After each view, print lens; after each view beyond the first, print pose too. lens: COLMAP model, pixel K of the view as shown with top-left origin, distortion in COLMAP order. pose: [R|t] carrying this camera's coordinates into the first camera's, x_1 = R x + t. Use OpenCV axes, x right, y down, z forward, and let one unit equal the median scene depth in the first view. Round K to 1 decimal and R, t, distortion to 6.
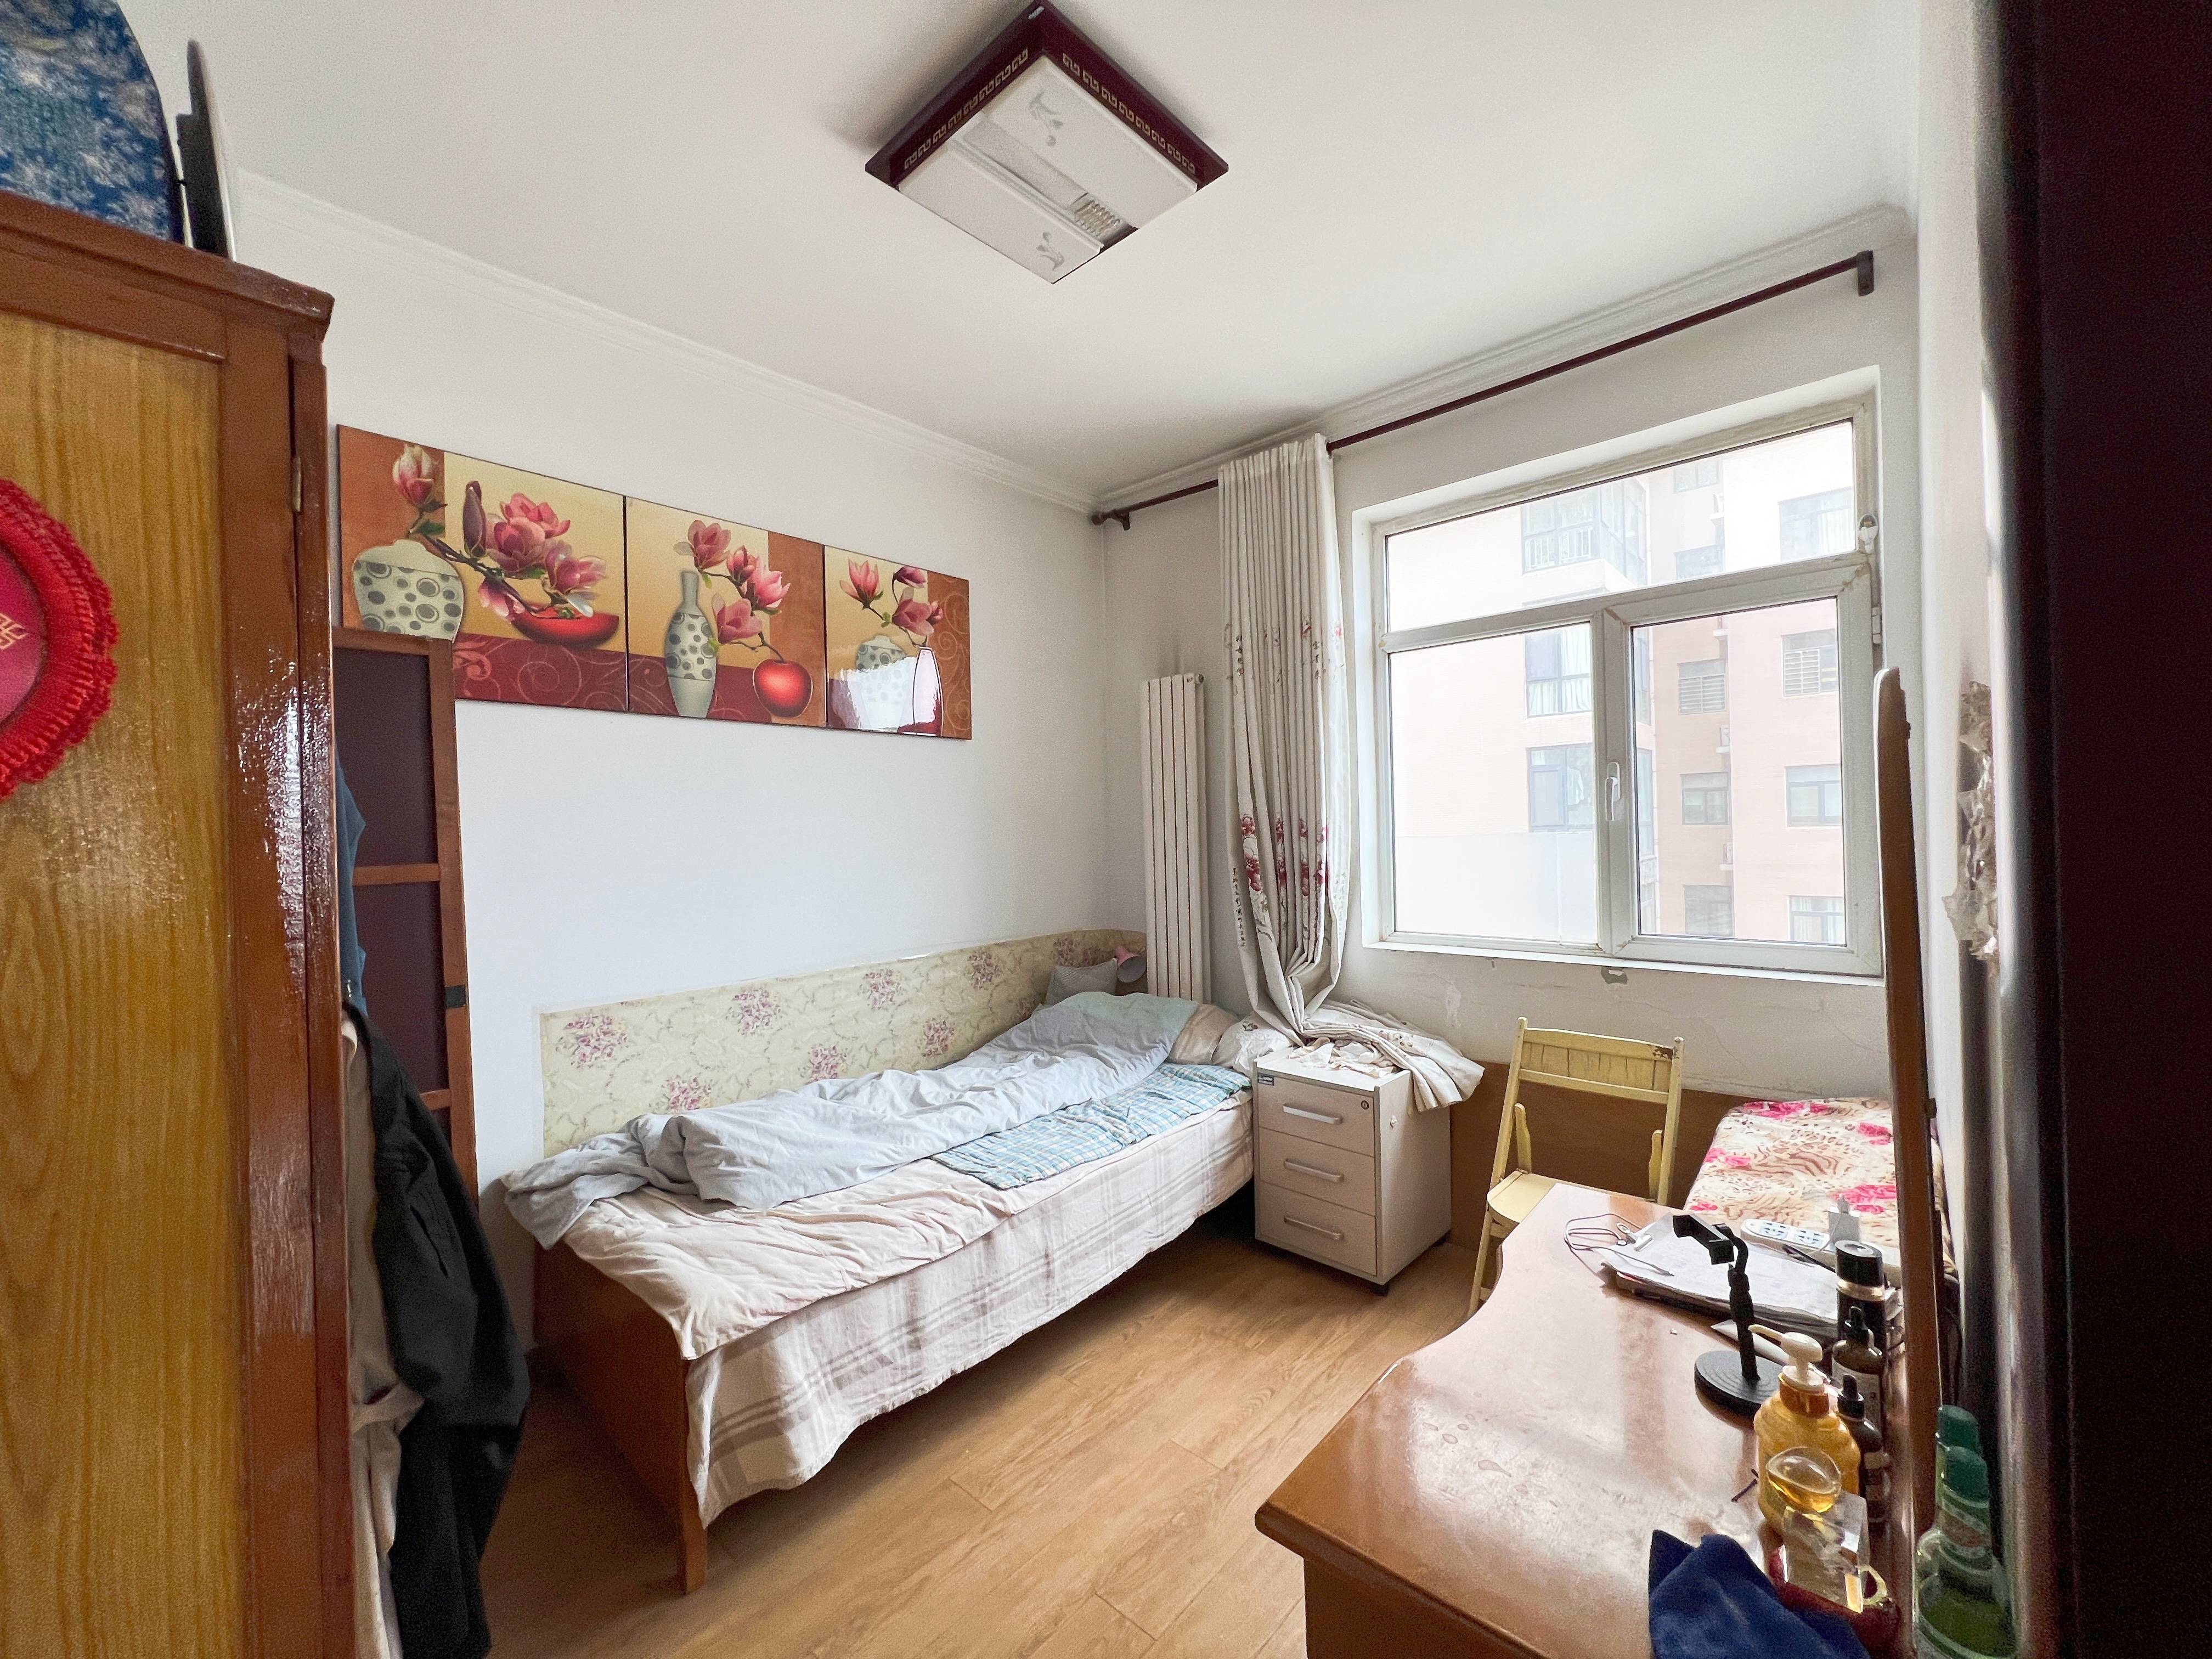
lens RADIAL K [[882.1, 0, 1112.0], [0, 882.1, 825.6], [0, 0, 1]] dist [0.000178, -0.000024]
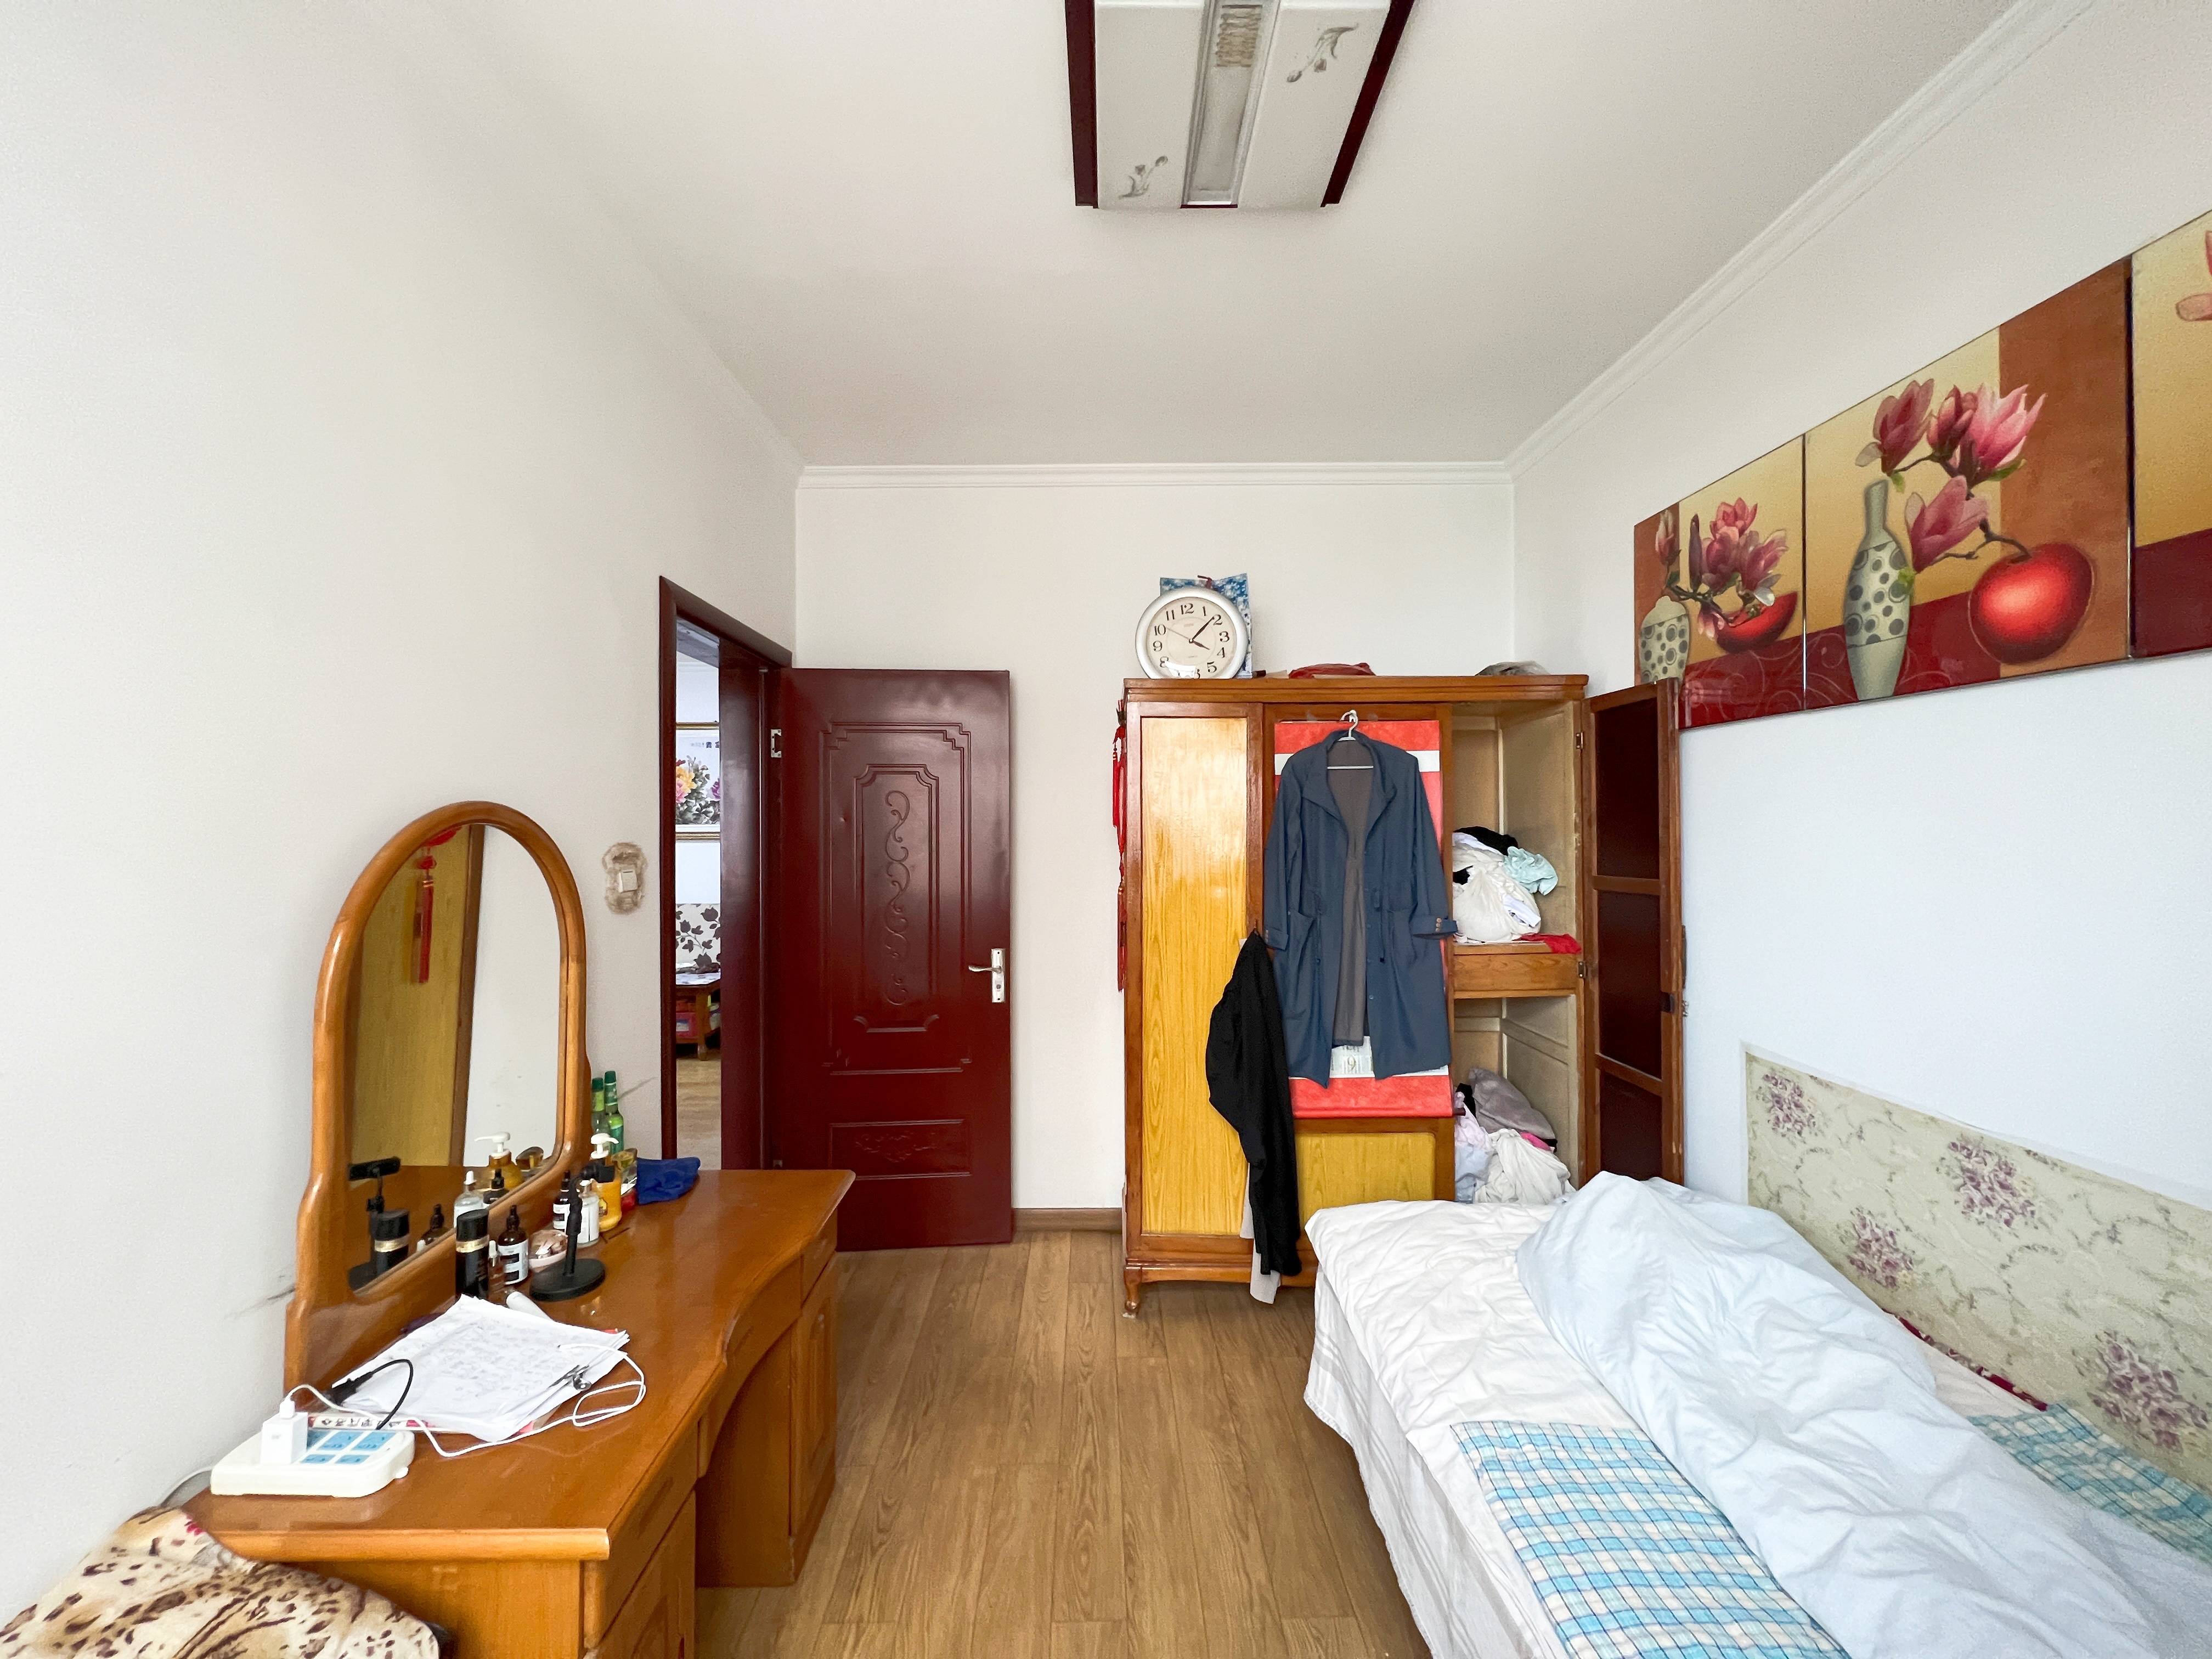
lens RADIAL K [[882.1, 0, 1105.0], [0, 882.1, 831.9], [0, 0, 1]] dist [0.000178, -0.000024]
pose [[-0.734113, 0.029279, -0.678396, 0.459259], [0.019424, 0.999567, 0.022122, -0.050723], [0.678749, 0.003063, -0.734364, 1.188108]]
